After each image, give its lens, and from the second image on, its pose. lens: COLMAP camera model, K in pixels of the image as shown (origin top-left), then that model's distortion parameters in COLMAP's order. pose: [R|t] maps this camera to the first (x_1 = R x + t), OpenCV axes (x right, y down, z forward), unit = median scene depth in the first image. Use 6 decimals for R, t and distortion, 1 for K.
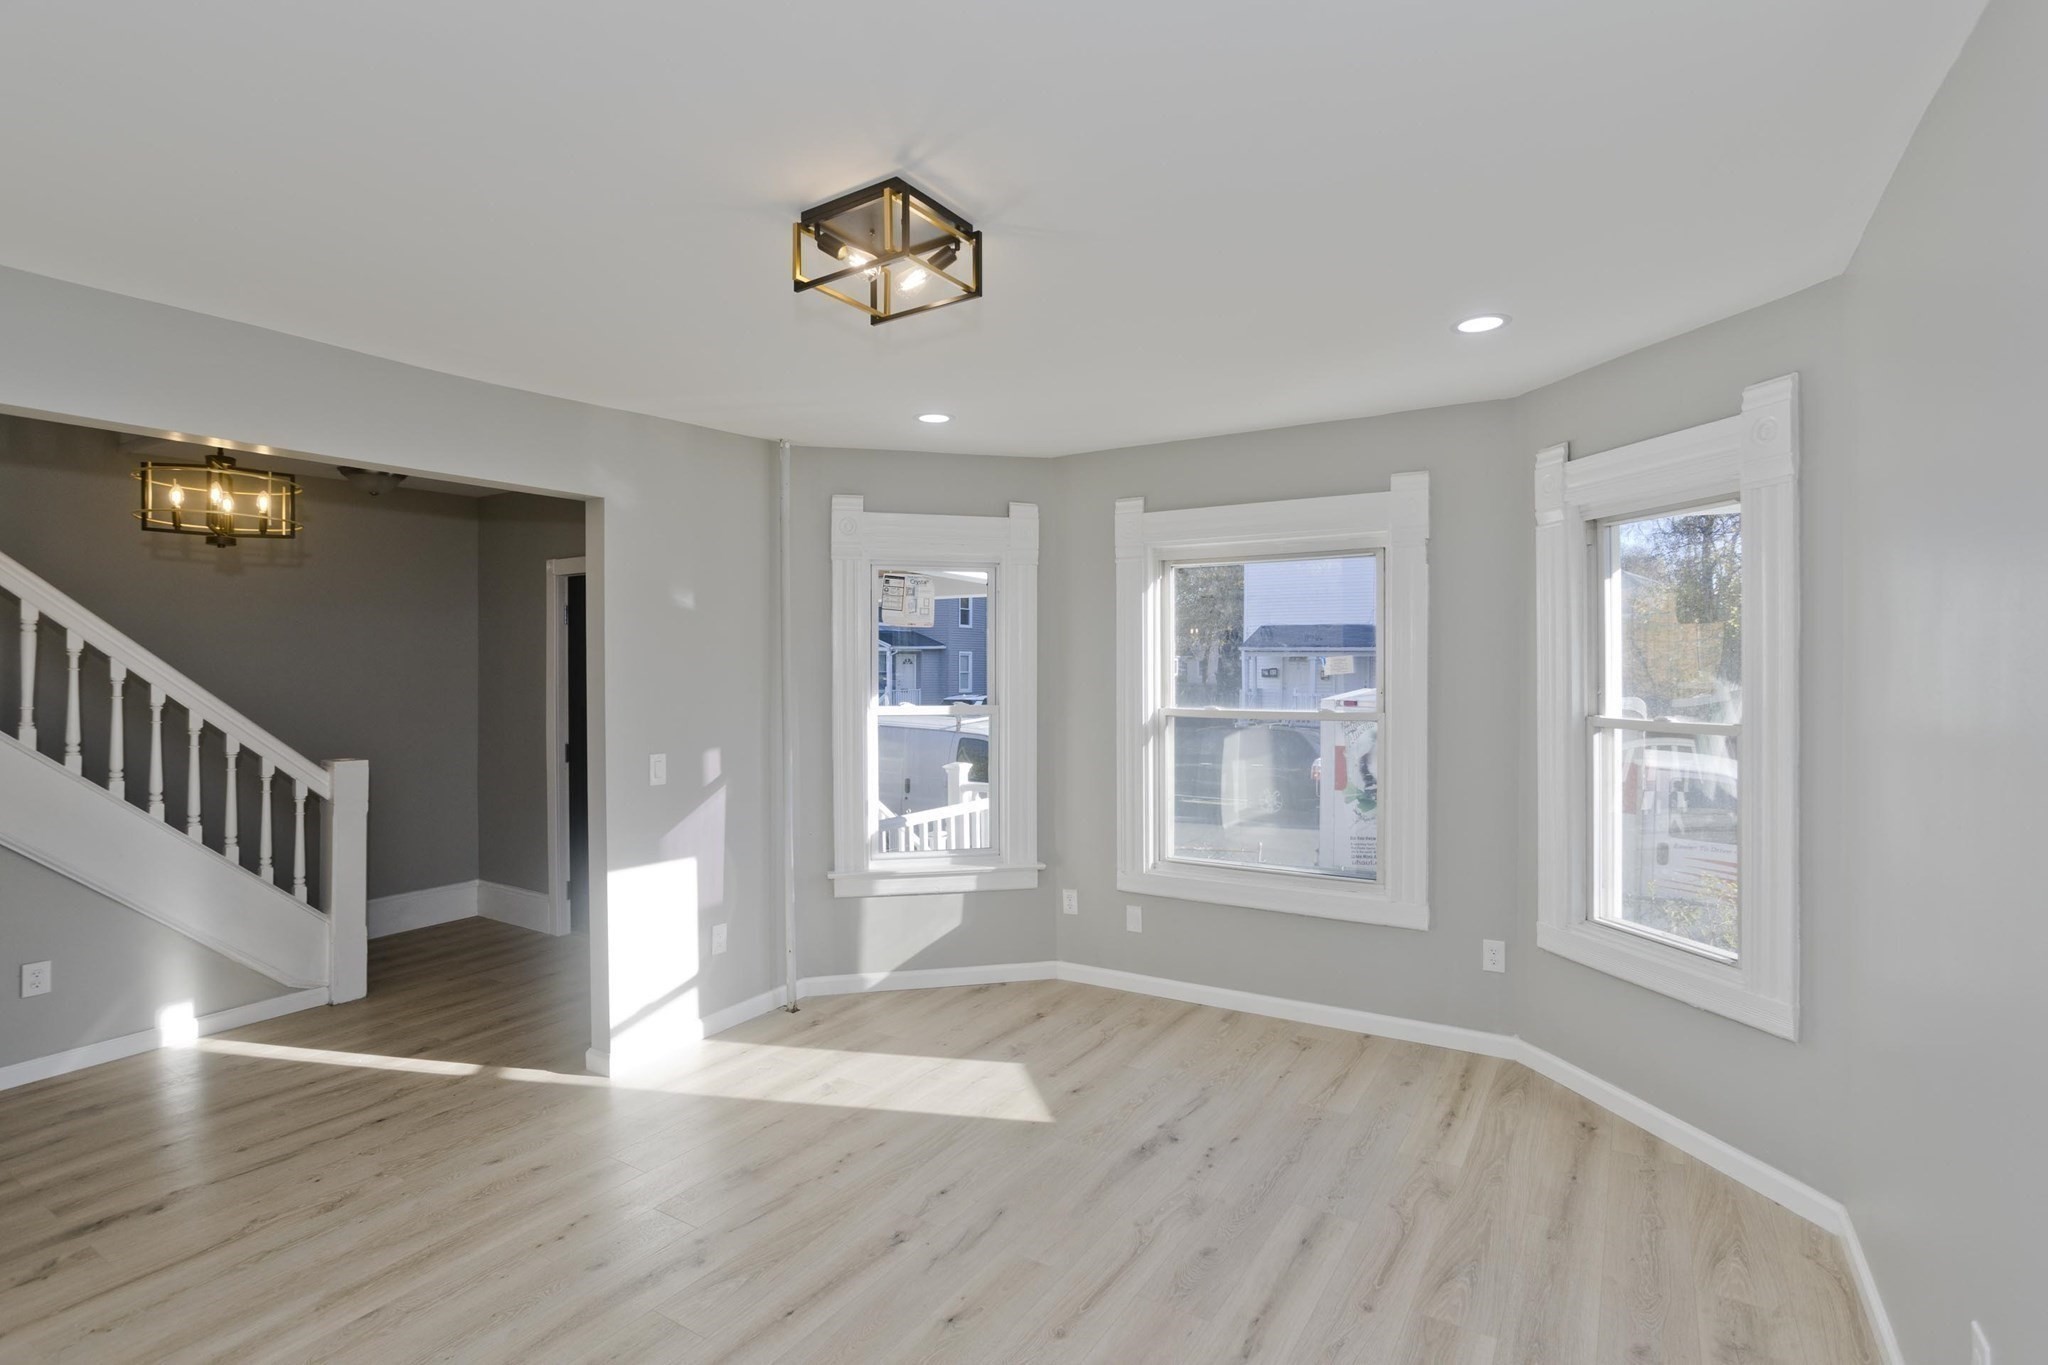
lens RADIAL K [[999.5, 0, 1011.5], [0, 999.5, 676.6], [0, 0, 1]] dist [-0.064916, 0.033760]
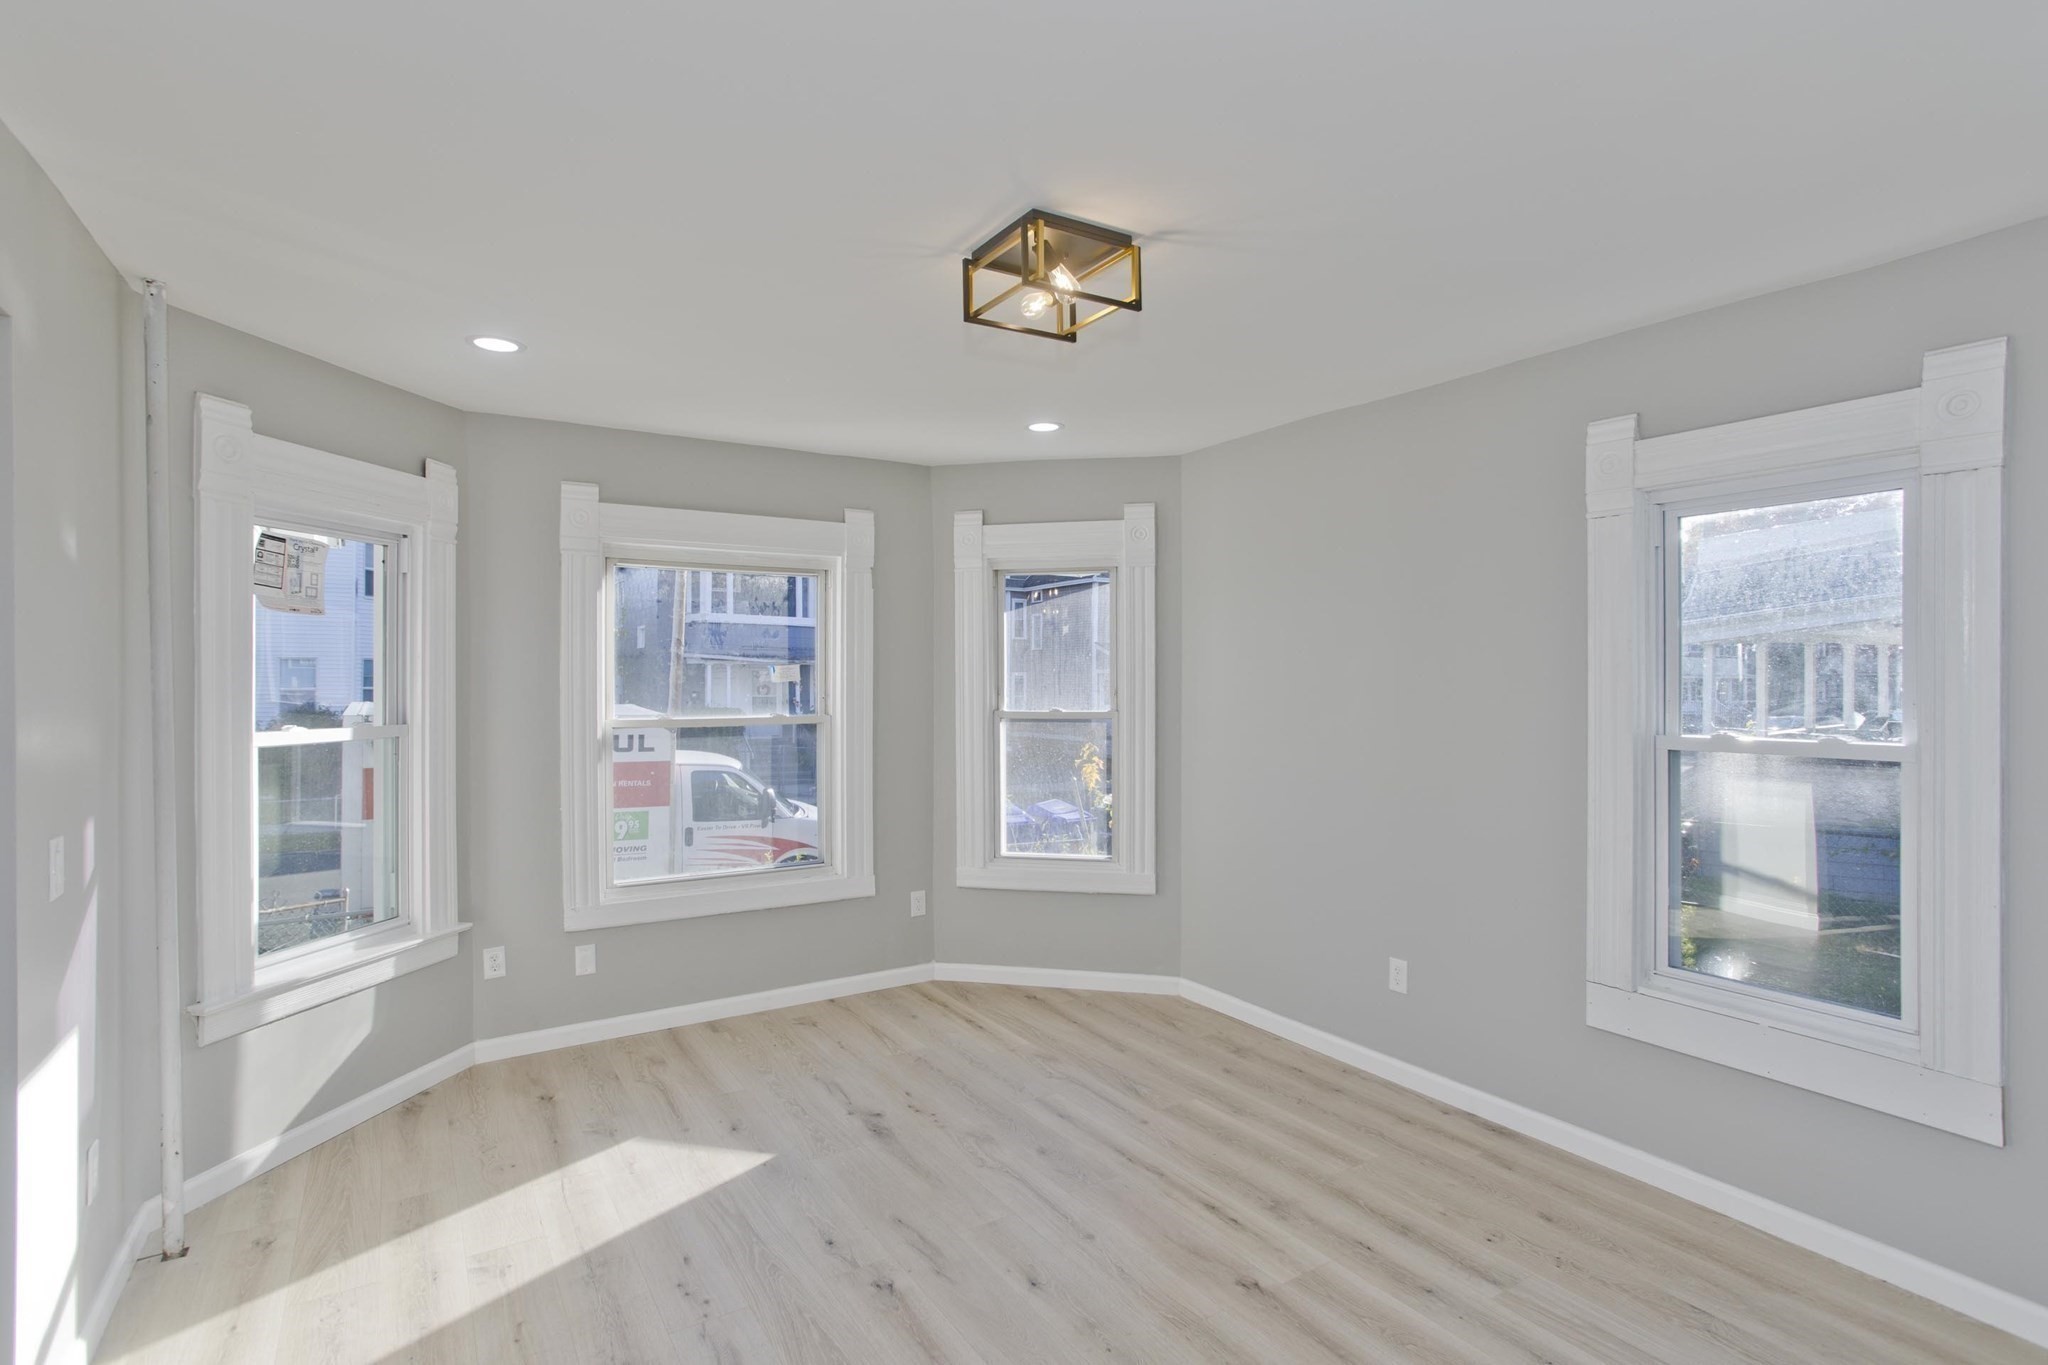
lens RADIAL K [[1019.7, 0, 1024.0], [0, 1019.7, 682.5], [0, 0, 1]] dist [-0.052467, 0.029714]
pose [[0.402876, -0.003367, 0.915248, -0.631096], [0.007965, 0.999968, 0.000172, 0.000626], [-0.915220, 0.007221, 0.402890, 0.332926]]
